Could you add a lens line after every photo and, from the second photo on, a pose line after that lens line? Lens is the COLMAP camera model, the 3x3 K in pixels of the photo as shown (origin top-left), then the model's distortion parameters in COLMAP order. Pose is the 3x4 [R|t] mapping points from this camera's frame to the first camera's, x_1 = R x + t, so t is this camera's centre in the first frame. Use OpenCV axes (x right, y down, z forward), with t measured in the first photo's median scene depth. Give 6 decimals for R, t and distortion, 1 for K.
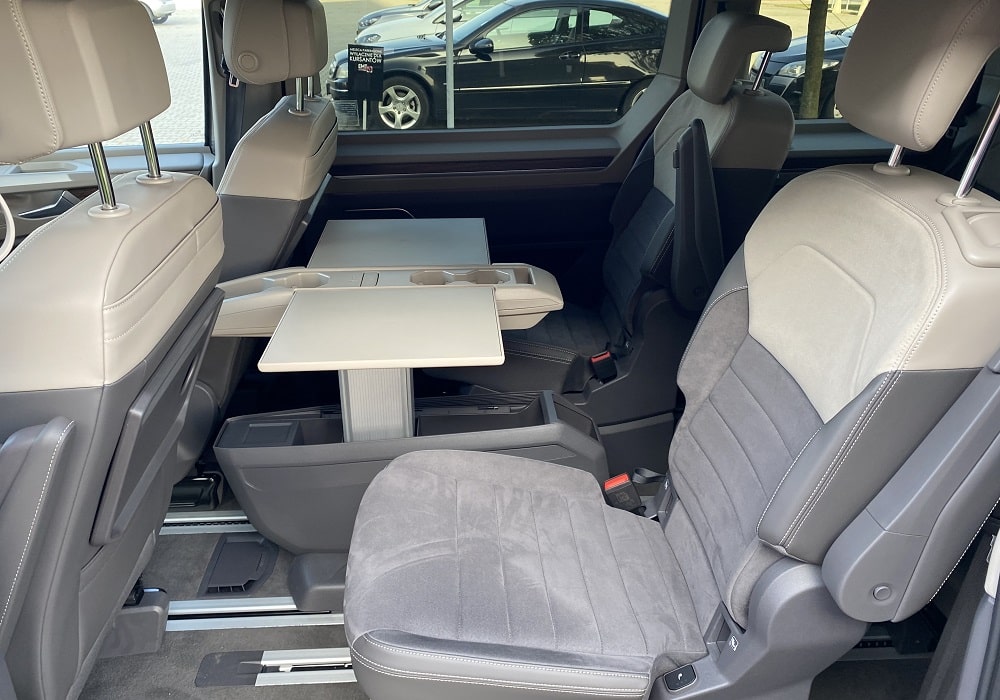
lens RADIAL K [[850.1, 0, 499.9], [0, 850.1, 313.9], [0, 0, 1]] dist [-0.000453, 0.013319]
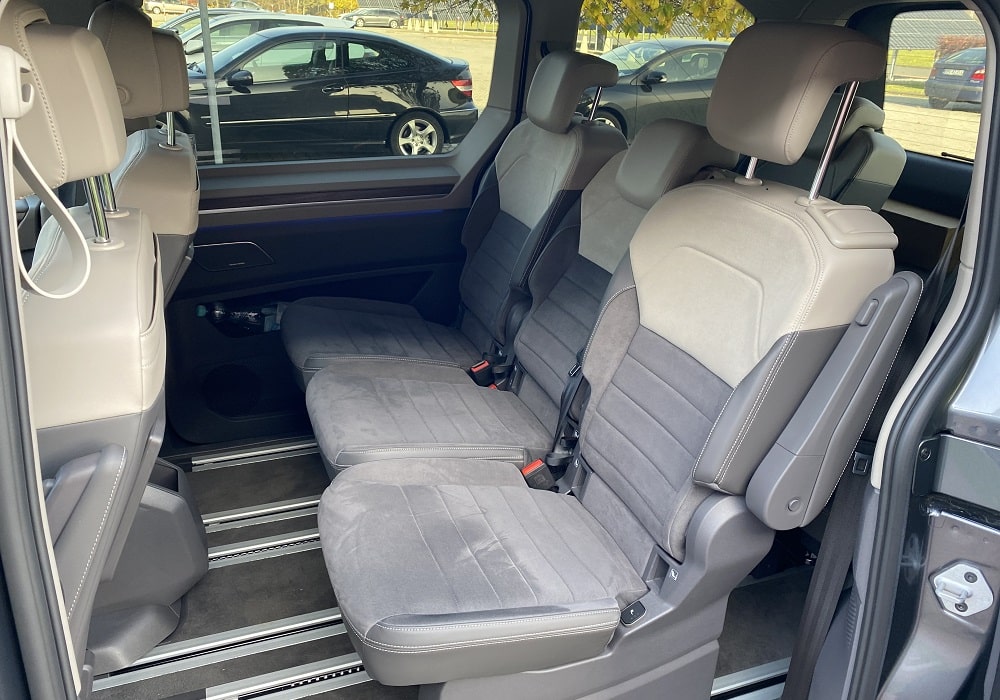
lens RADIAL K [[869.9, 0, 500.0], [0, 869.9, 350.0], [0, 0, 1]] dist [0.034472, -0.014662]
pose [[0.945884, -0.090144, 0.311733, -0.292062], [0.091332, 0.995762, 0.010819, 0.029326], [-0.311387, 0.018238, 0.950108, -0.103054]]
